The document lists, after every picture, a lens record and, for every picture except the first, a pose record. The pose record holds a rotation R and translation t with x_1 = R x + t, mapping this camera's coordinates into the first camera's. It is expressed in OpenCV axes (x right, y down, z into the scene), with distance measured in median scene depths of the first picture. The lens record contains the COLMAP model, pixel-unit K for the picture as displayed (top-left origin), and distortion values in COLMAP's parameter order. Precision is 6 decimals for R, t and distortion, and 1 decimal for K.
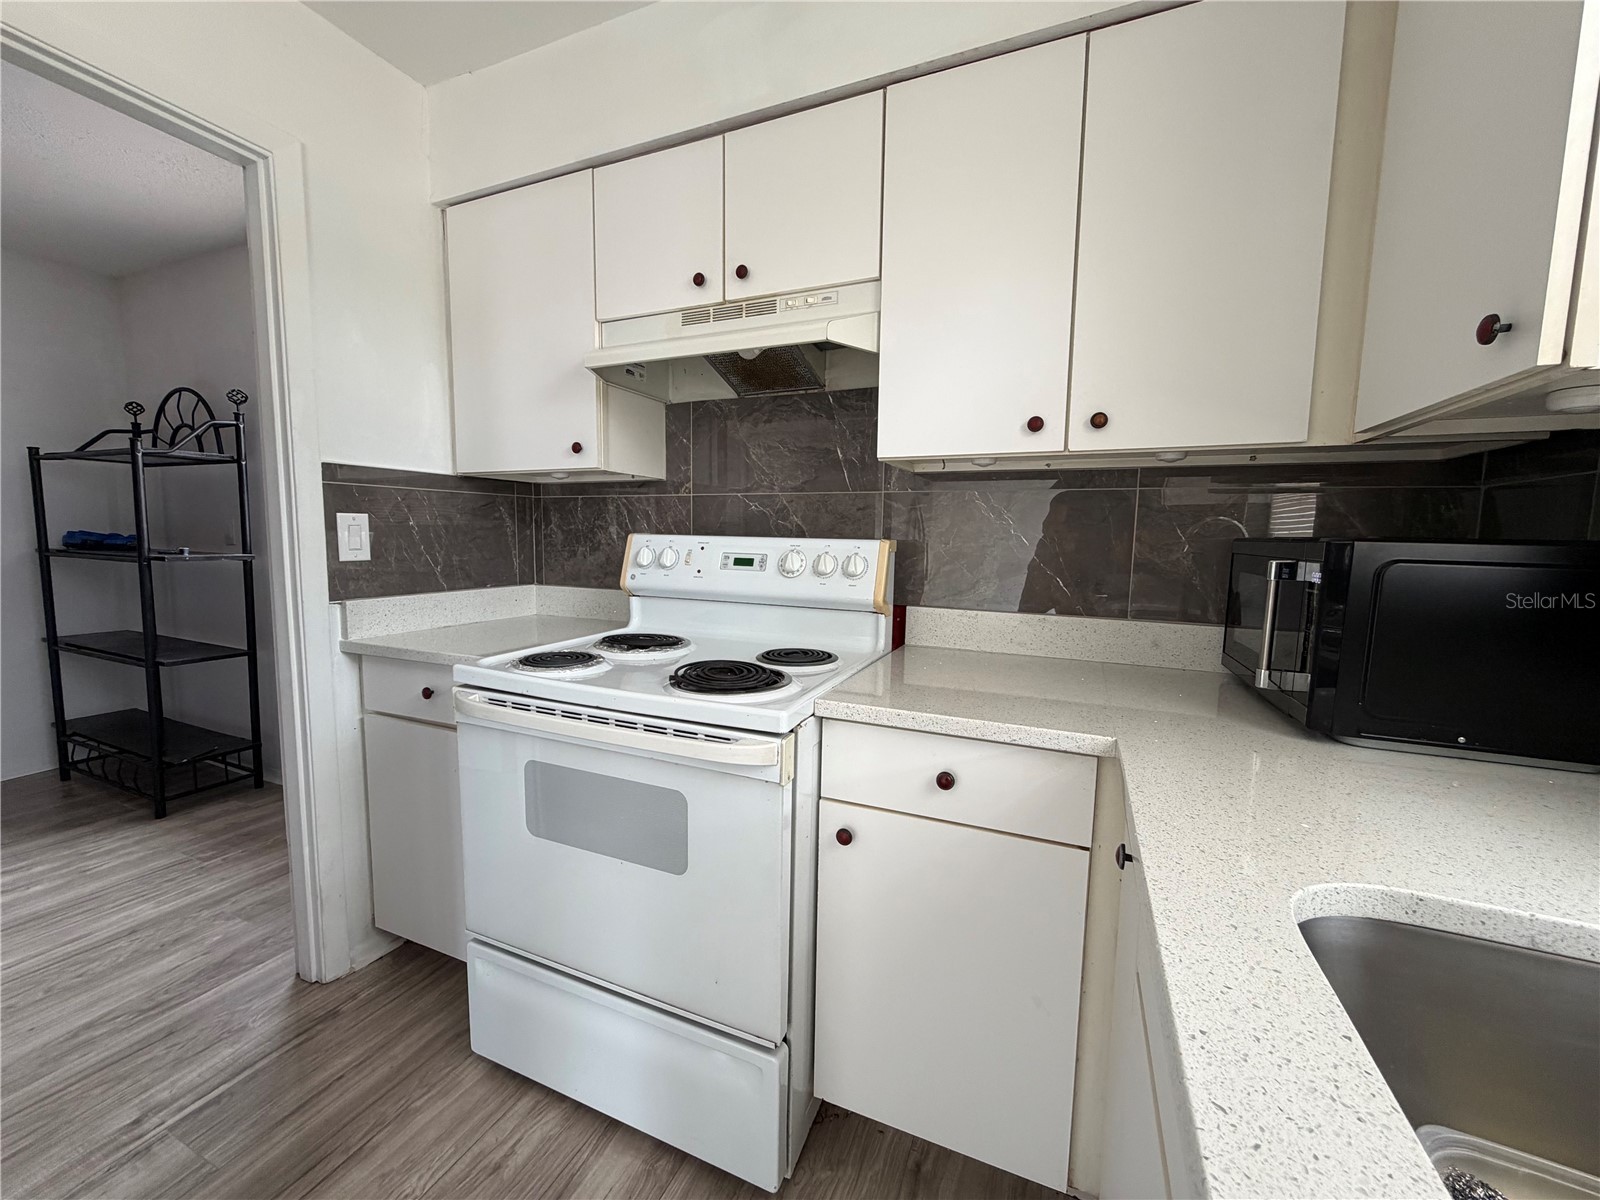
lens RADIAL K [[642.3, 0, 791.1], [0, 642.3, 601.5], [0, 0, 1]] dist [0.000637, -0.000103]
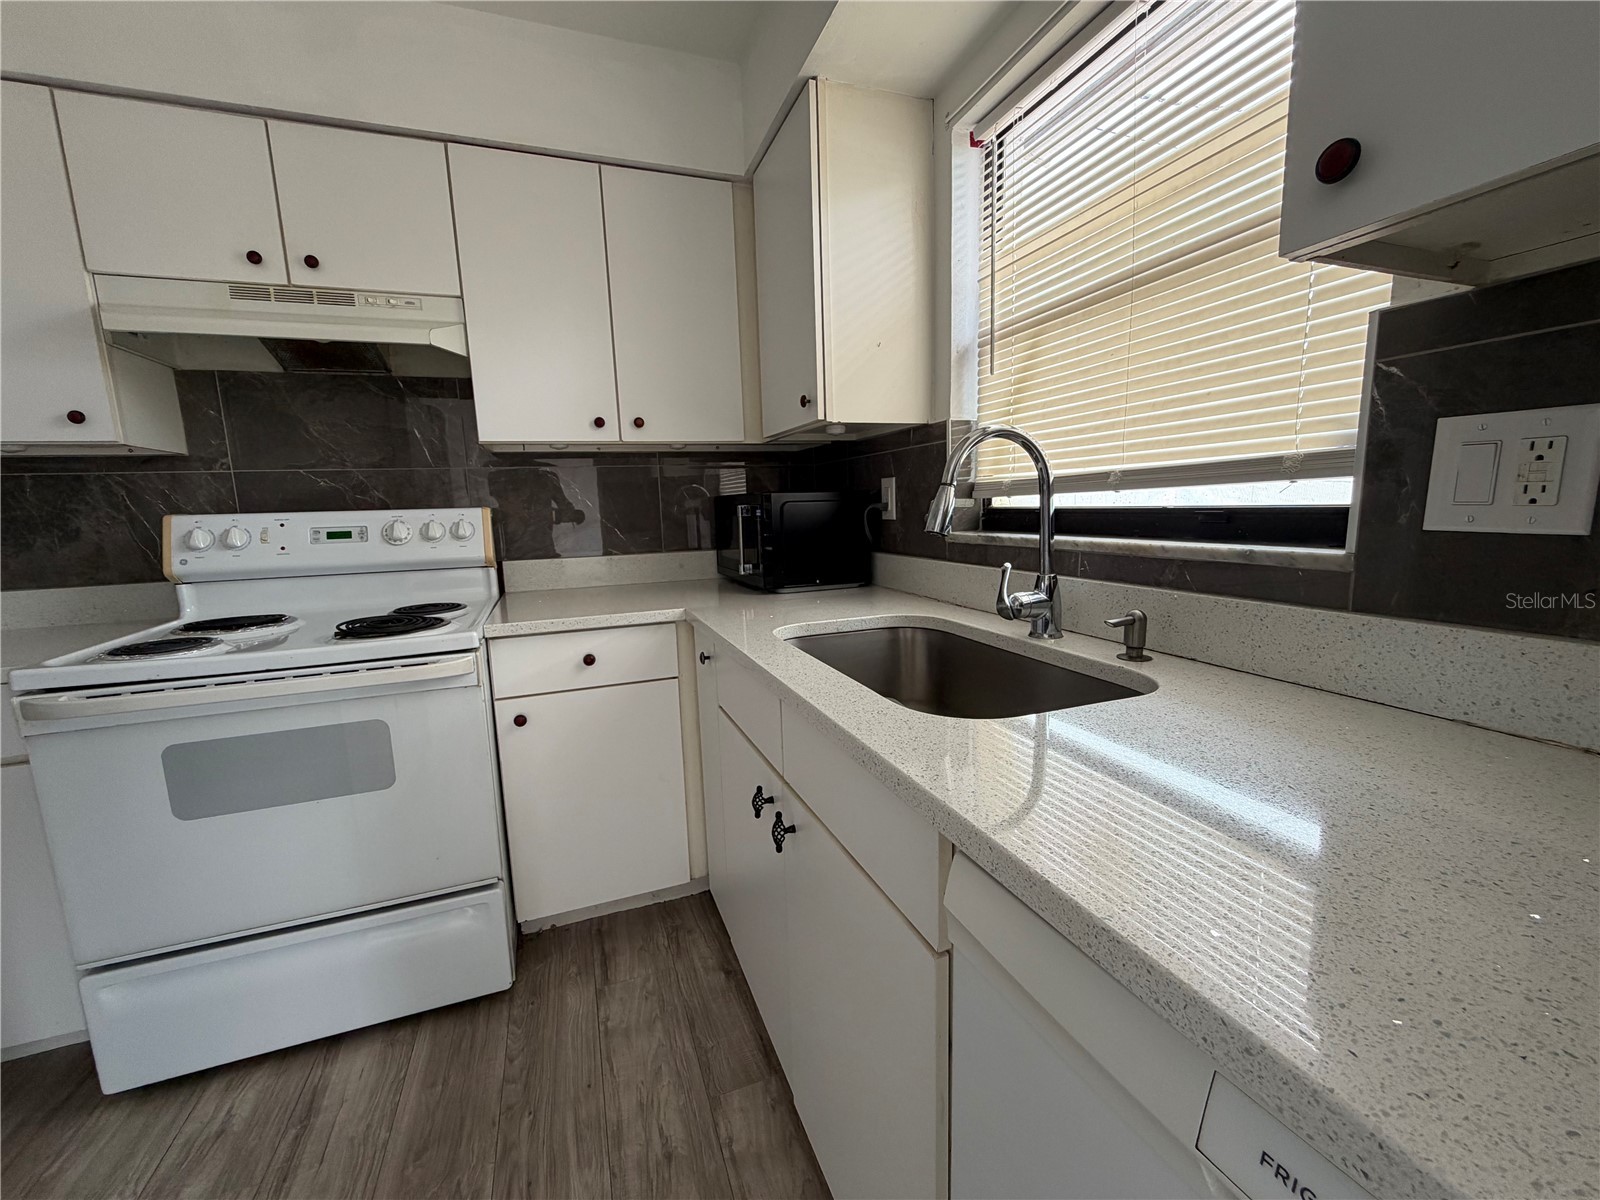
lens RADIAL K [[636.8, 0, 794.2], [0, 636.8, 599.3], [0, 0, 1]] dist [-0.000302, 0.000136]
pose [[0.717498, -0.142275, 0.681876, -0.286740], [0.116136, 0.989650, 0.084289, 0.044966], [-0.686811, 0.018713, 0.726596, -0.296269]]
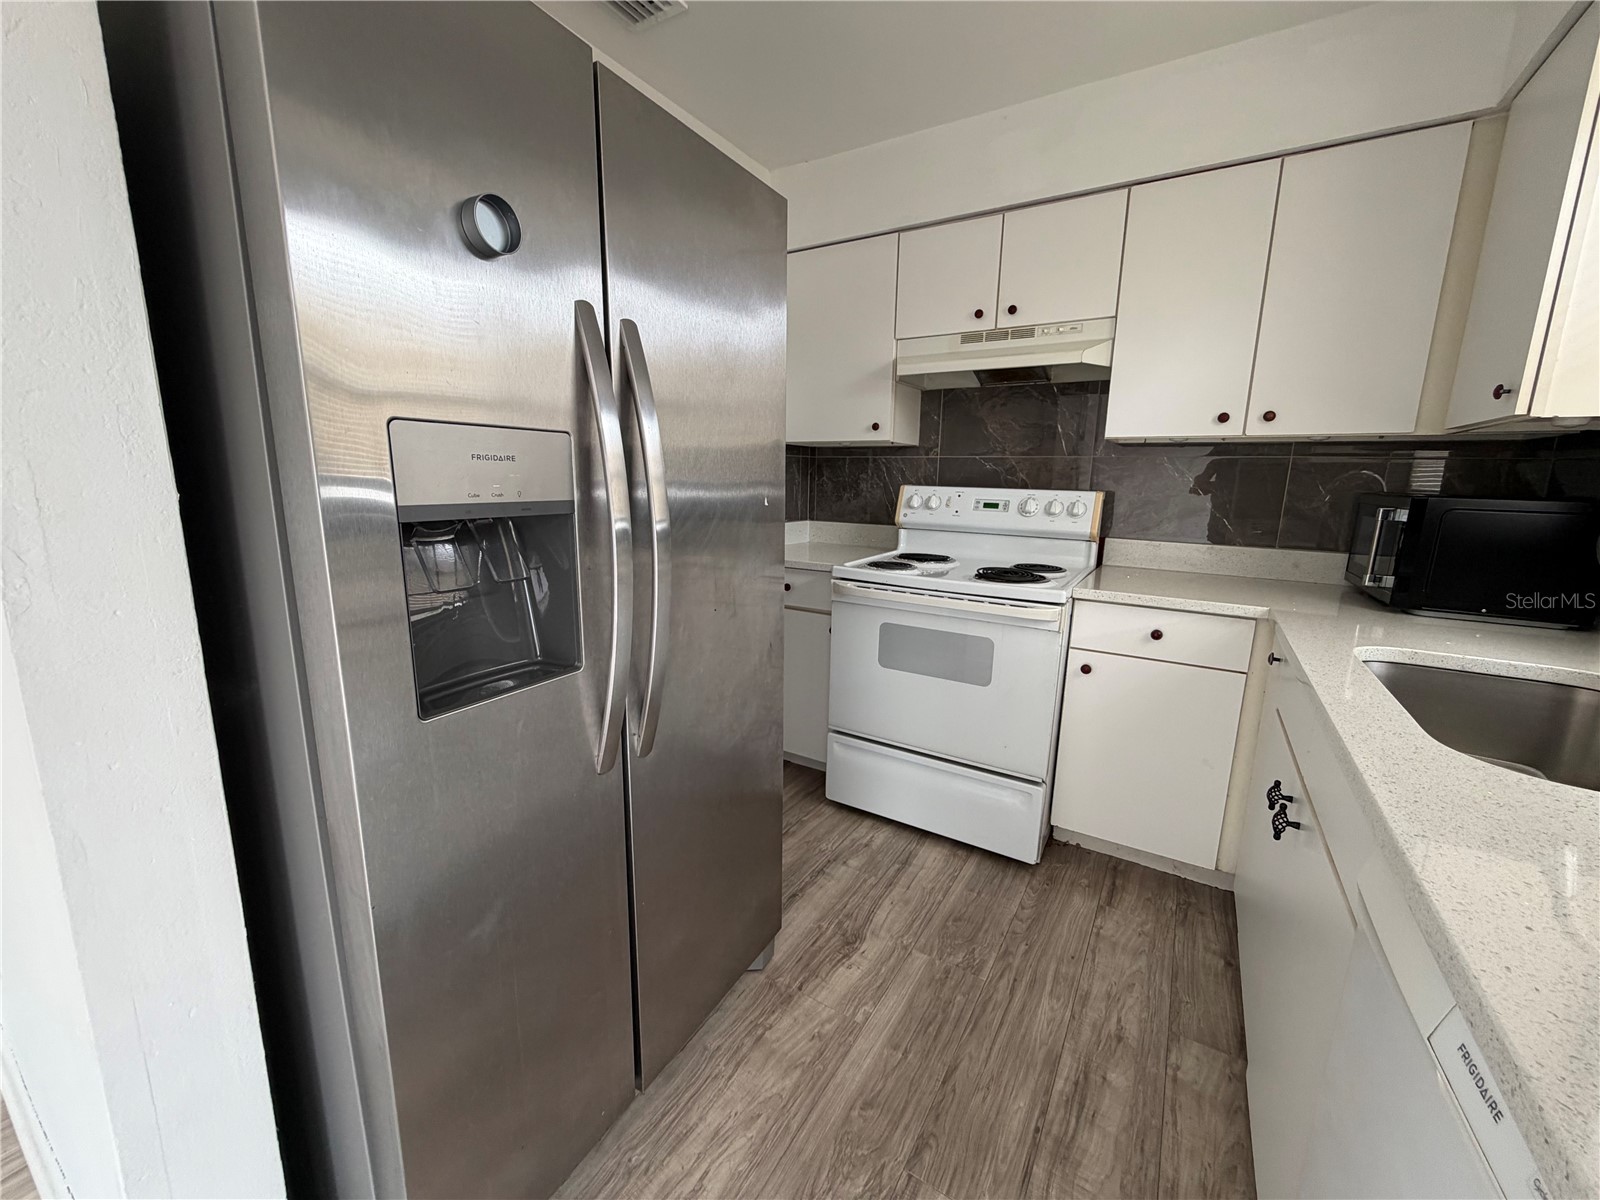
lens RADIAL K [[636.8, 0, 794.2], [0, 636.8, 599.3], [0, 0, 1]] dist [-0.000302, 0.000136]
pose [[0.989284, 0.030862, -0.142703, -0.327905], [-0.018574, 0.996066, 0.086646, 0.036696], [0.144816, -0.083067, 0.985966, -0.558303]]
